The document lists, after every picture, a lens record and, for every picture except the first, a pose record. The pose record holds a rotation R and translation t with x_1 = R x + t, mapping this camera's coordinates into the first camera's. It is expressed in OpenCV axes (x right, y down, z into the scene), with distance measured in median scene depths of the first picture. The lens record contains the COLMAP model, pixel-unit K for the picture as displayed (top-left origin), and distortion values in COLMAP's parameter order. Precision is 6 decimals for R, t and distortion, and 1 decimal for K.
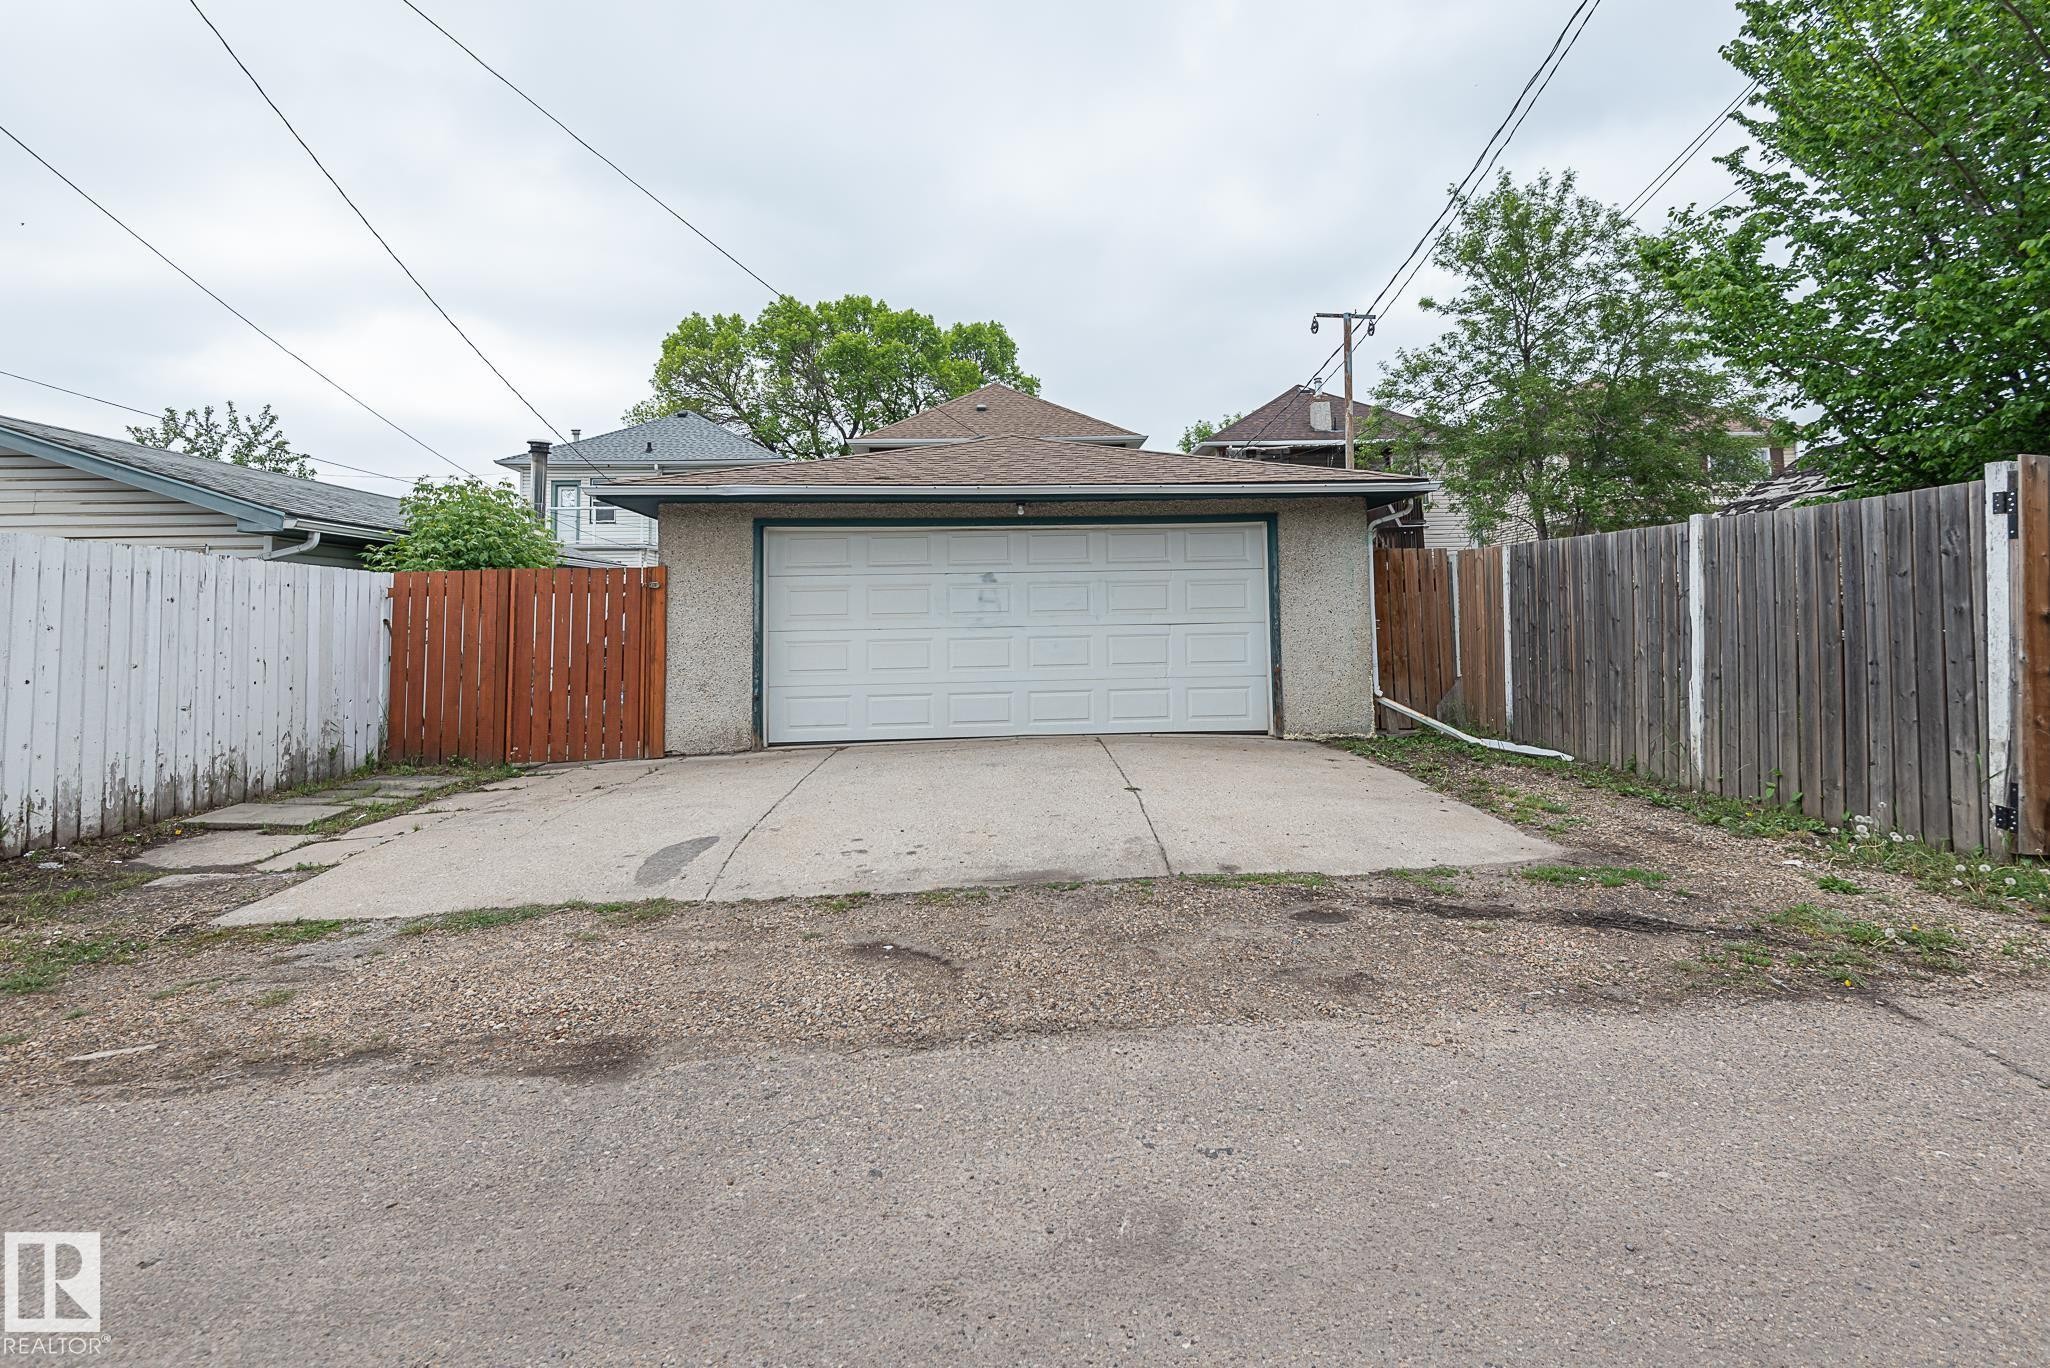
lens RADIAL K [[923.0, 0, 985.1], [0, 923.0, 607.3], [0, 0, 1]] dist [0.021546, -0.007956]
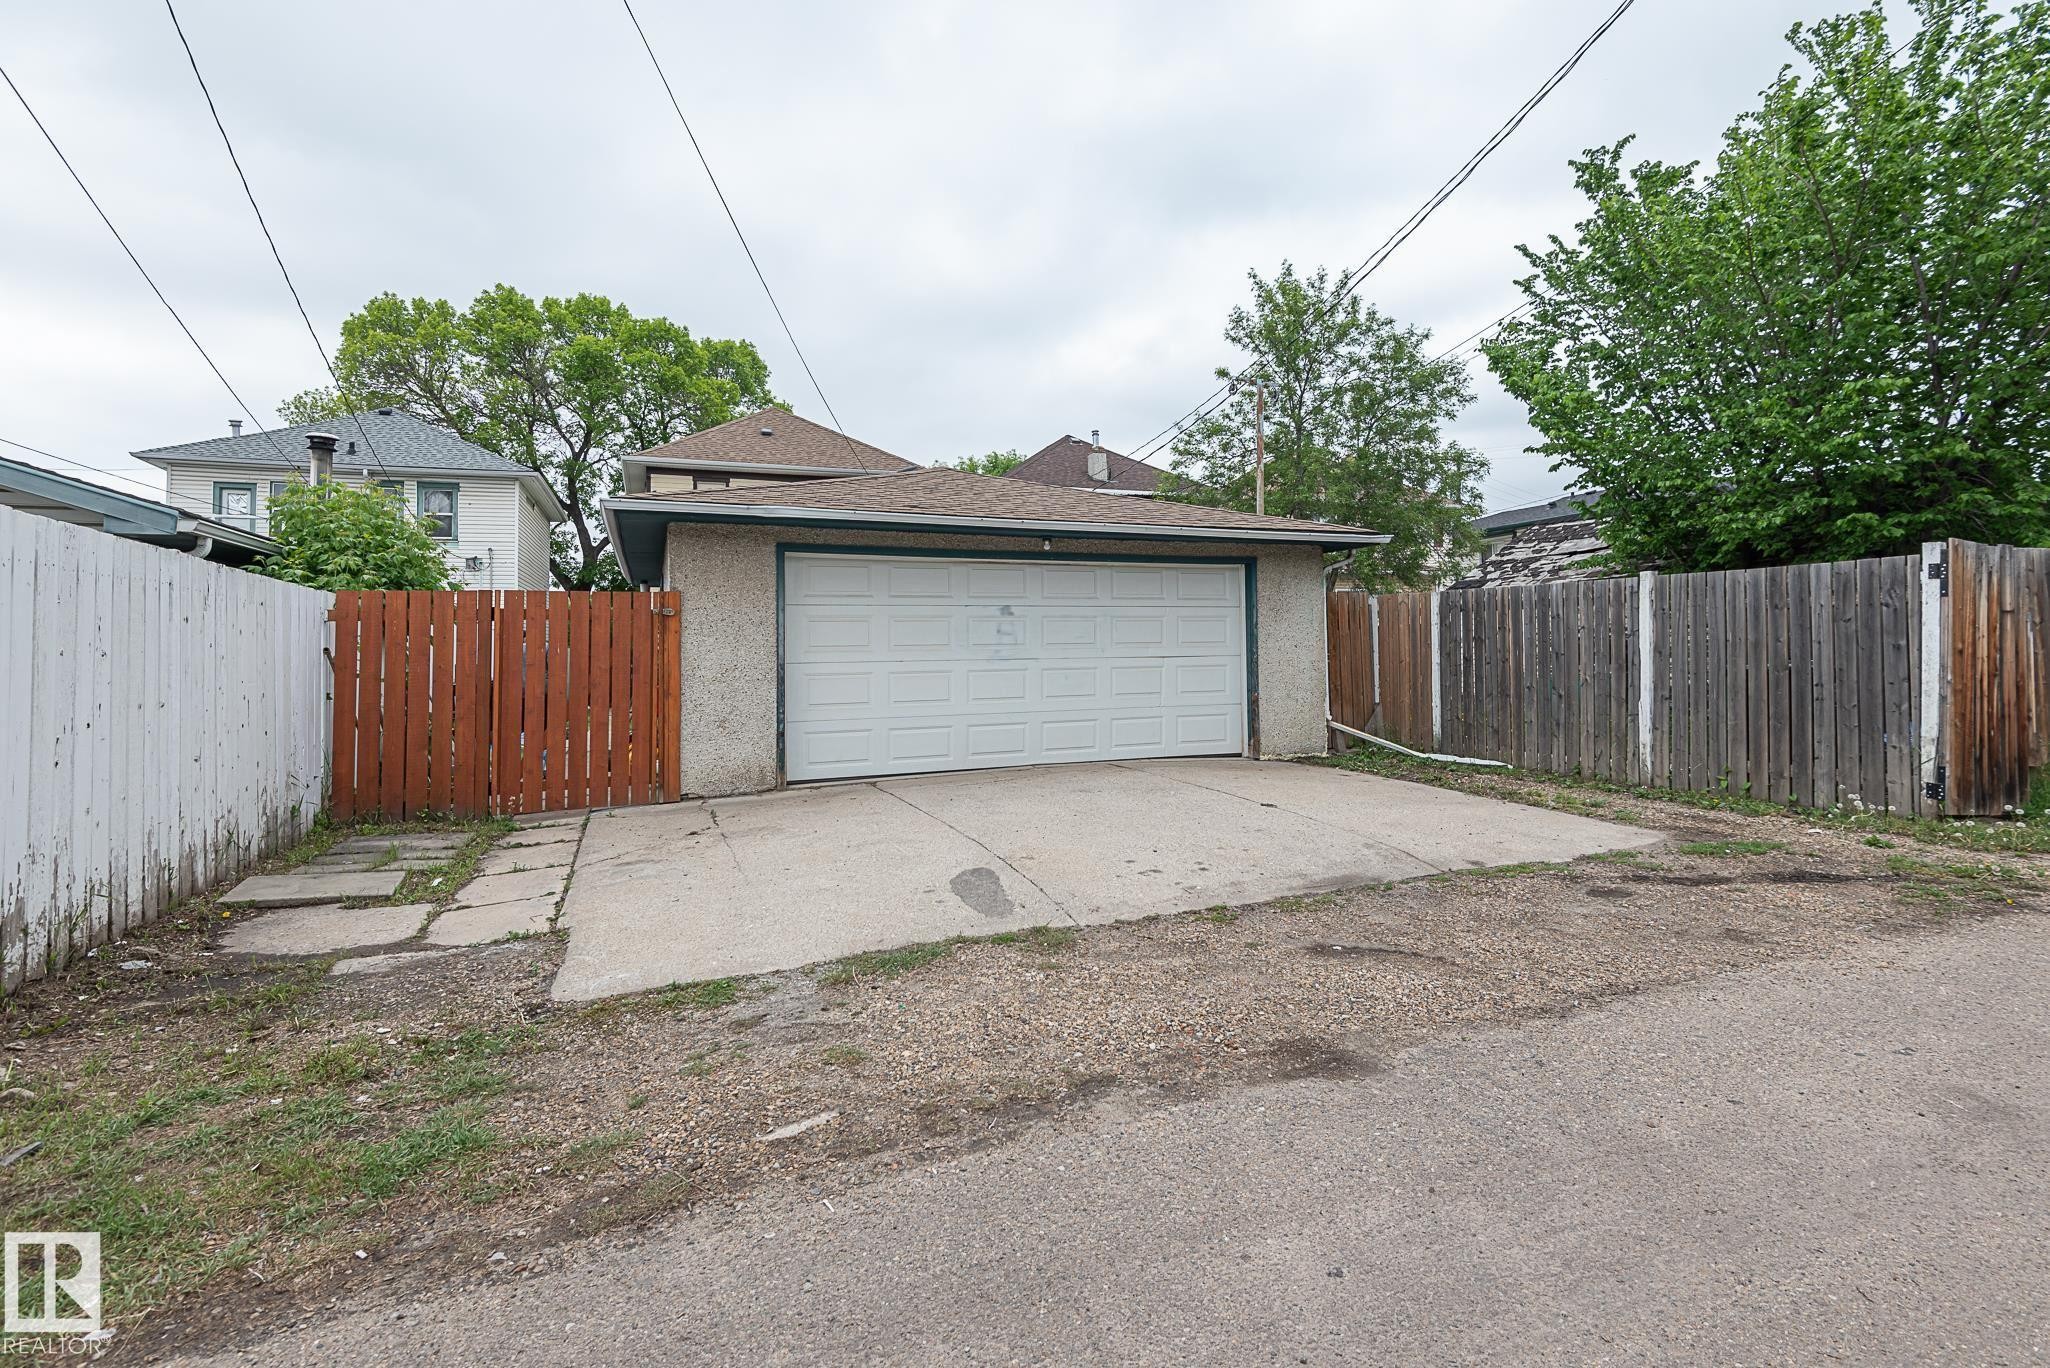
lens RADIAL K [[923.0, 0, 1011.2], [0, 923.0, 662.9], [0, 0, 1]] dist [0.021546, -0.007956]
pose [[0.951619, 0.001290, 0.307278, -0.322680], [-0.007820, 0.999769, 0.020020, 0.005076], [-0.307182, -0.021454, 0.951409, 0.033942]]
